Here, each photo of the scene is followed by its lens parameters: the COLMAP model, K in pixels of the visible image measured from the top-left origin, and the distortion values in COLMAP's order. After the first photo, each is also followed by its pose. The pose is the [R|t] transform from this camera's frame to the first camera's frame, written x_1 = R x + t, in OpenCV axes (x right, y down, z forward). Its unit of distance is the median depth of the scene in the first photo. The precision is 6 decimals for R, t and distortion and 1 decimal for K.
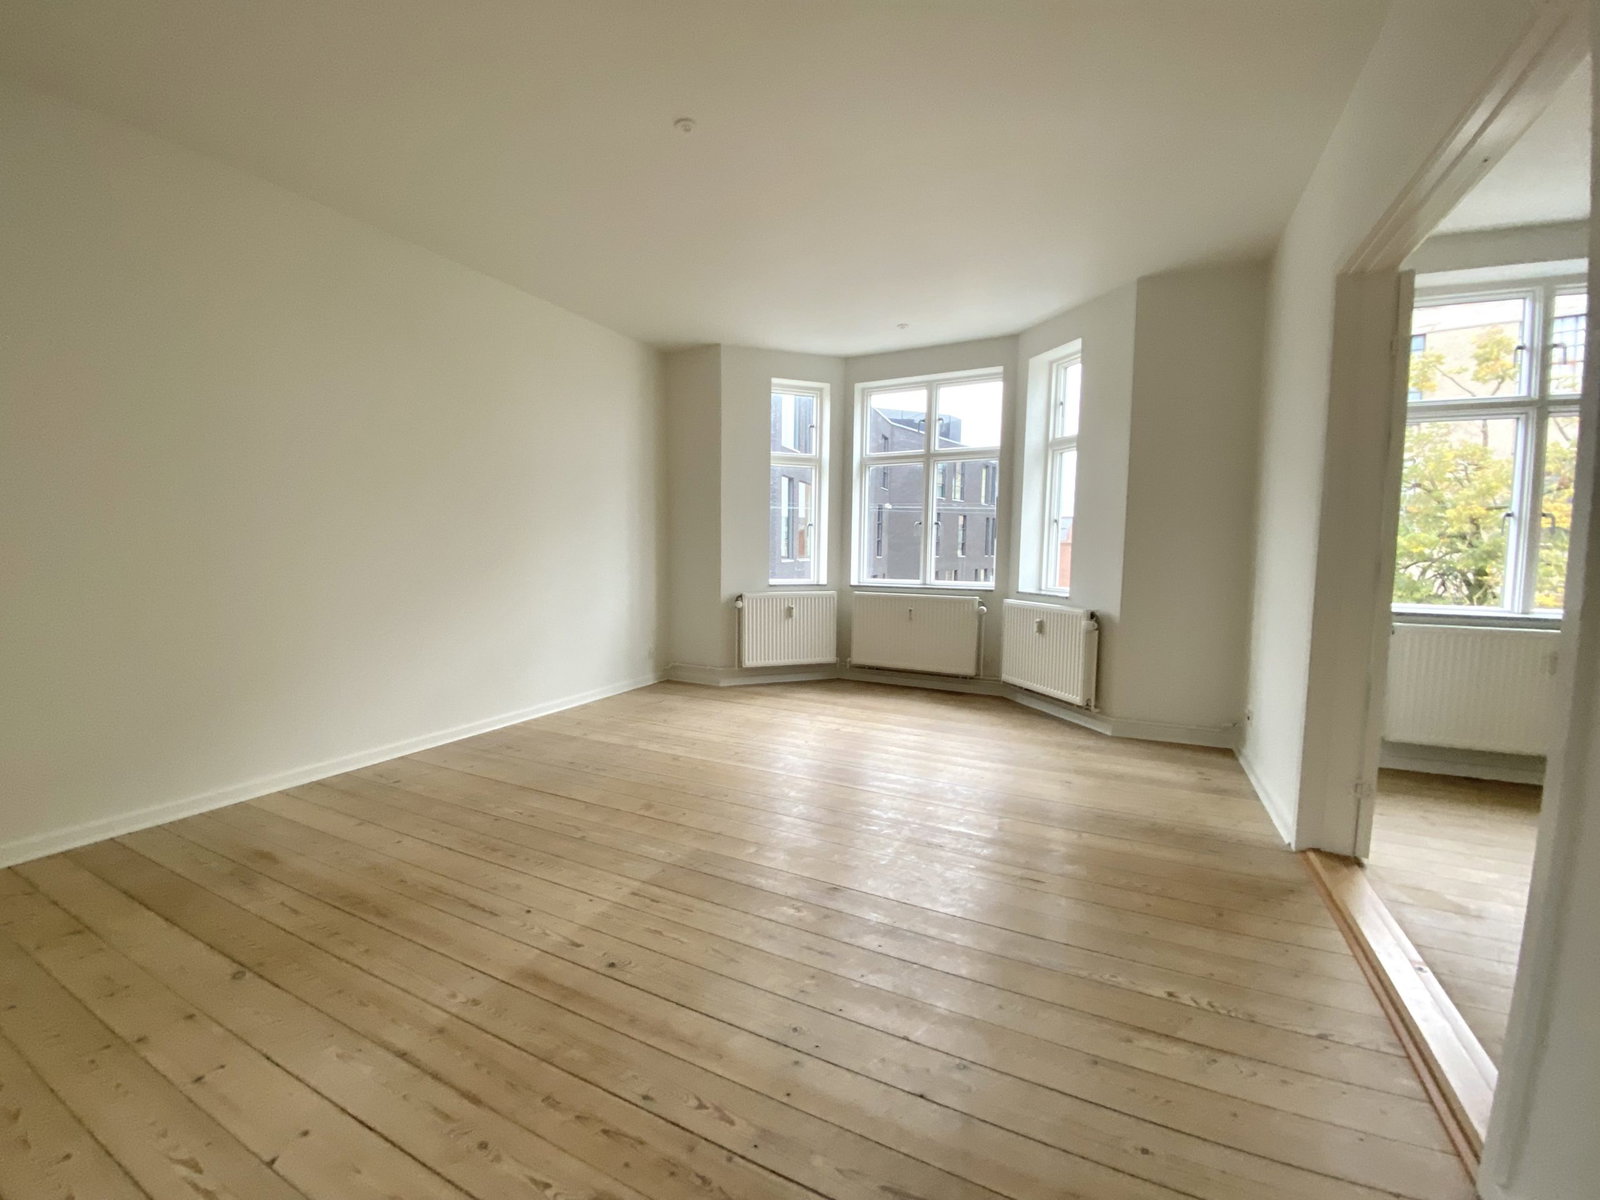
lens RADIAL K [[648.5, 0, 809.2], [0, 648.5, 597.6], [0, 0, 1]] dist [0.009567, -0.000688]
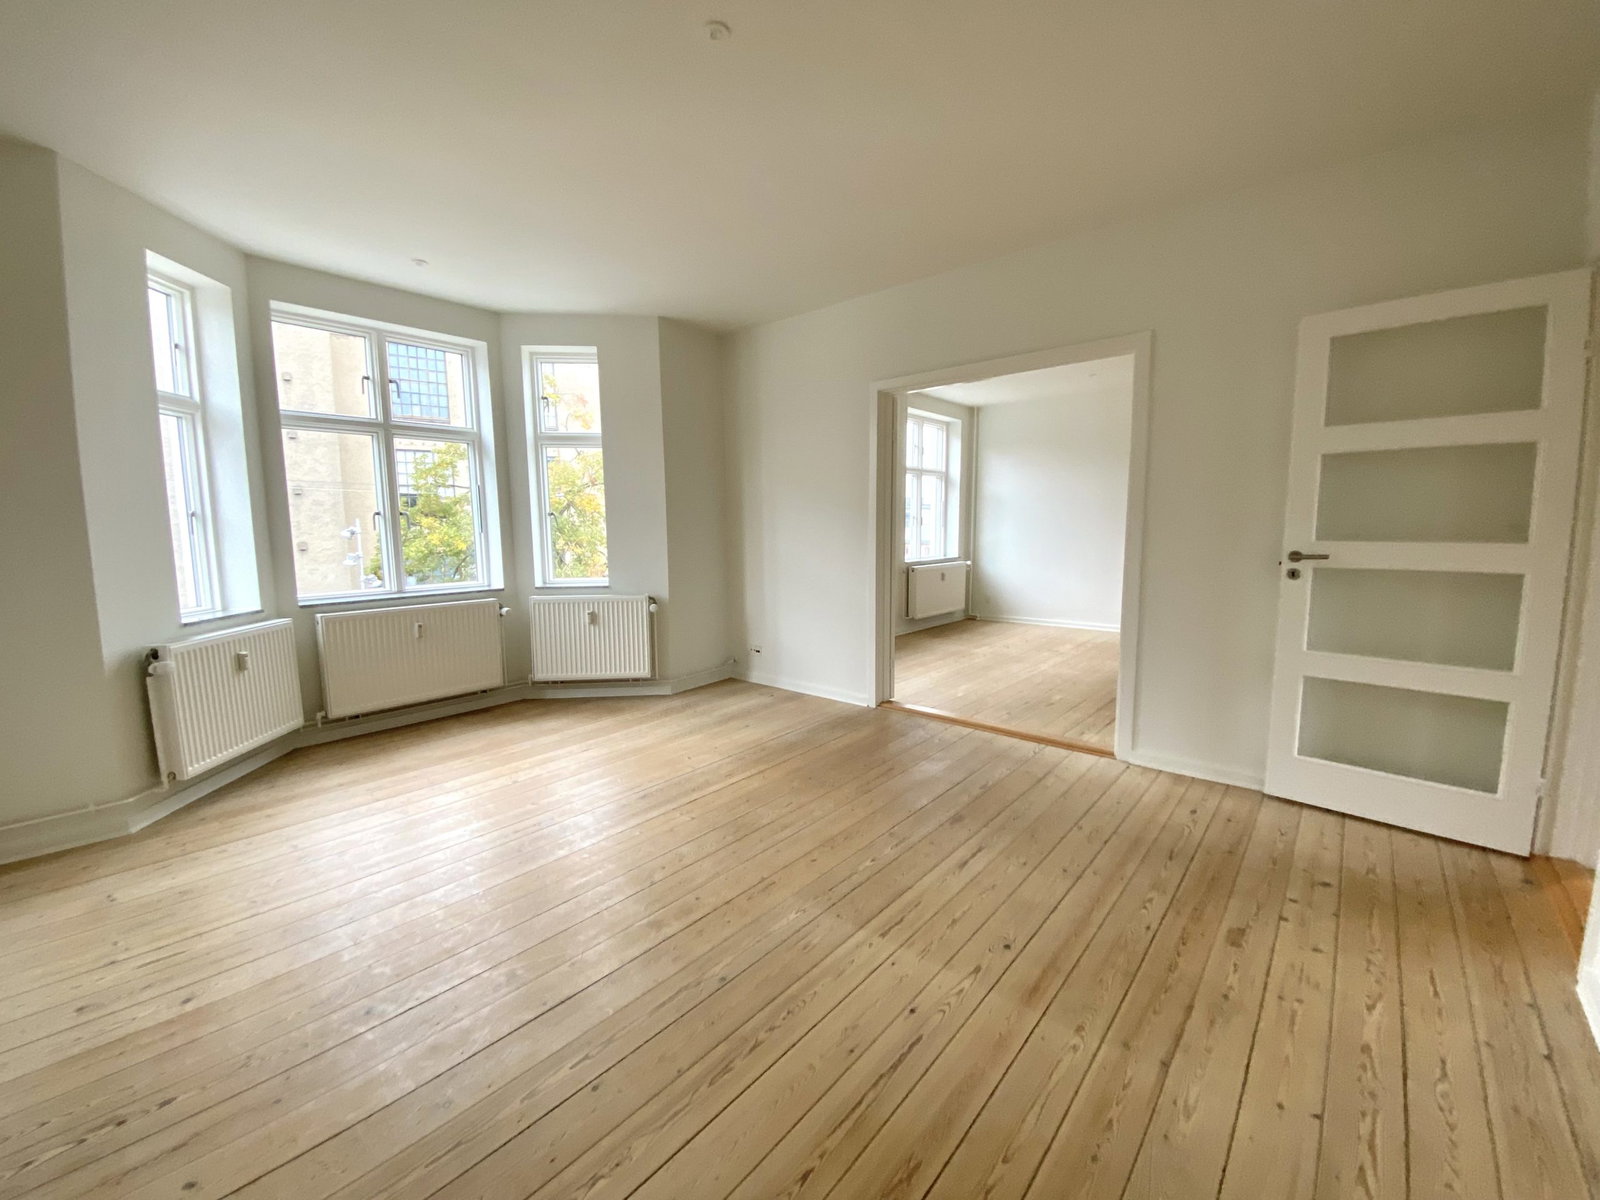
lens RADIAL K [[648.5, 0, 778.0], [0, 648.5, 599.9], [0, 0, 1]] dist [0.009567, -0.000688]
pose [[0.269585, -0.126424, 0.954642, -0.623283], [0.090057, 0.990310, 0.105716, -0.074135], [-0.958756, 0.057473, 0.278358, 0.465107]]
